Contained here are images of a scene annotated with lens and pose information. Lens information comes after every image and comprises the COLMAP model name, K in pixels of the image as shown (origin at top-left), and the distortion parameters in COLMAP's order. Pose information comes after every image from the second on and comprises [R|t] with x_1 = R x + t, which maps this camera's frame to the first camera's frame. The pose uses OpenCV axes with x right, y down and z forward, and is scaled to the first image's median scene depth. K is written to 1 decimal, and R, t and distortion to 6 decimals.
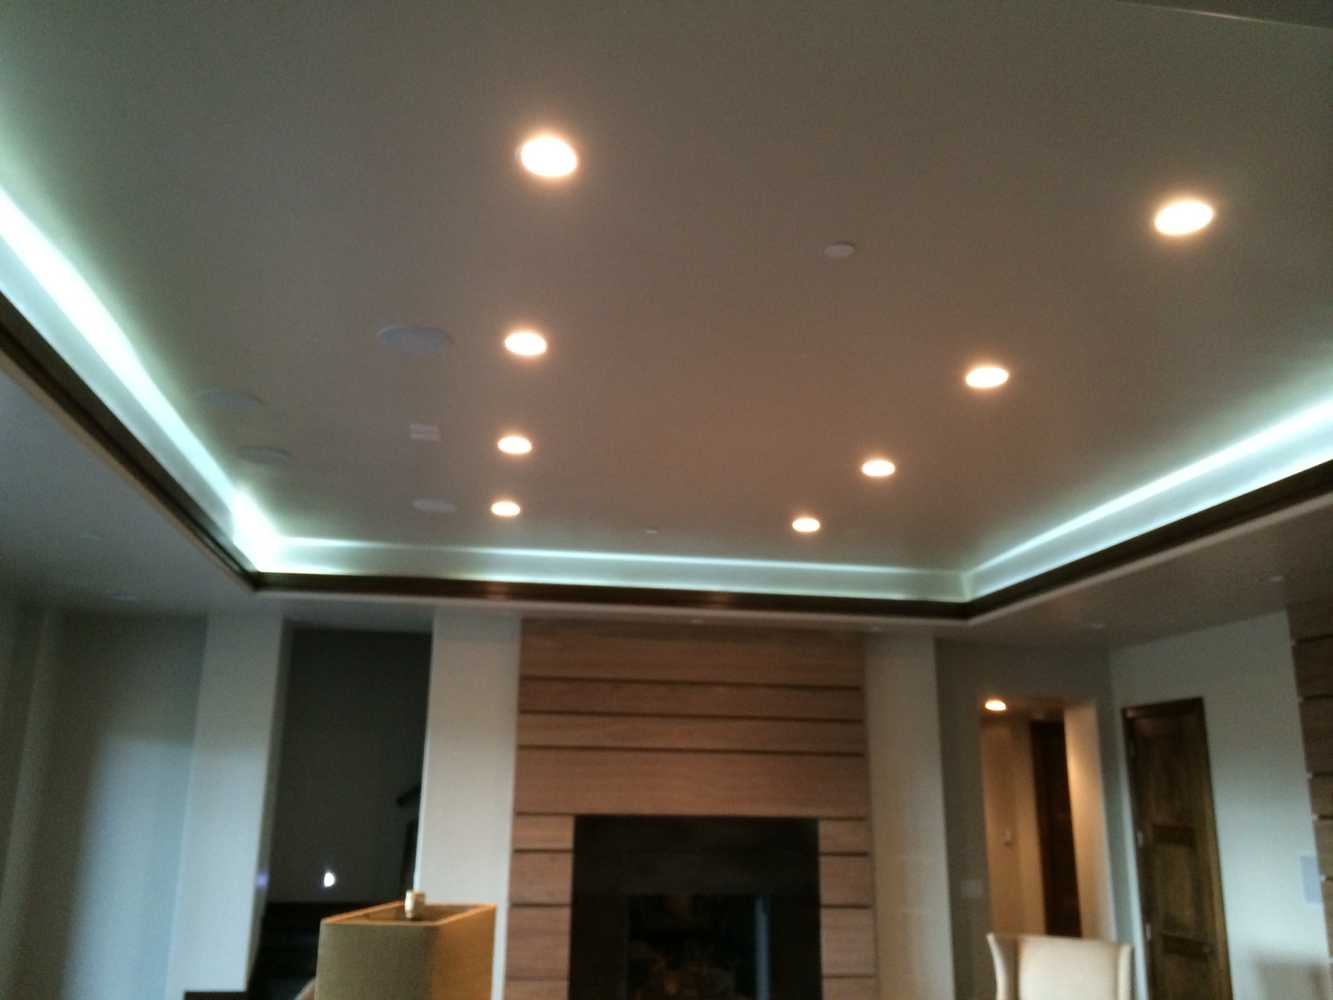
lens RADIAL K [[1126.9, 0, 666.5], [0, 1126.9, 500.0], [0, 0, 1]] dist [0.085317, -0.111803]
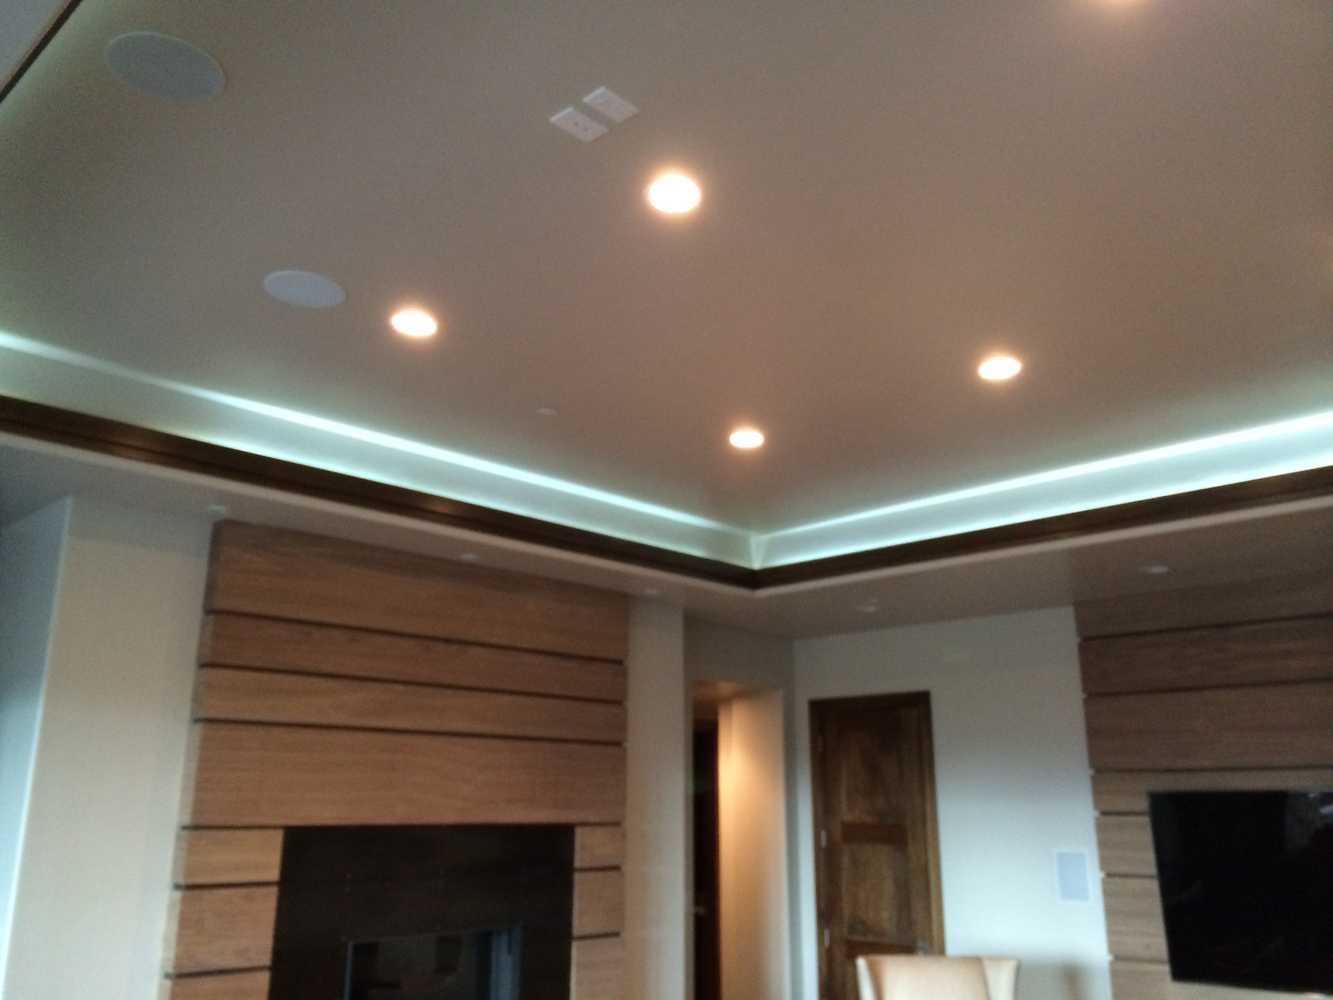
lens RADIAL K [[1126.9, 0, 666.5], [0, 1126.9, 500.0], [0, 0, 1]] dist [0.085317, -0.111803]
pose [[0.819062, 0.141832, 0.555897, -0.281374], [-0.139412, 0.989121, -0.046954, 0.088937], [-0.556509, -0.039040, 0.829924, 0.330559]]
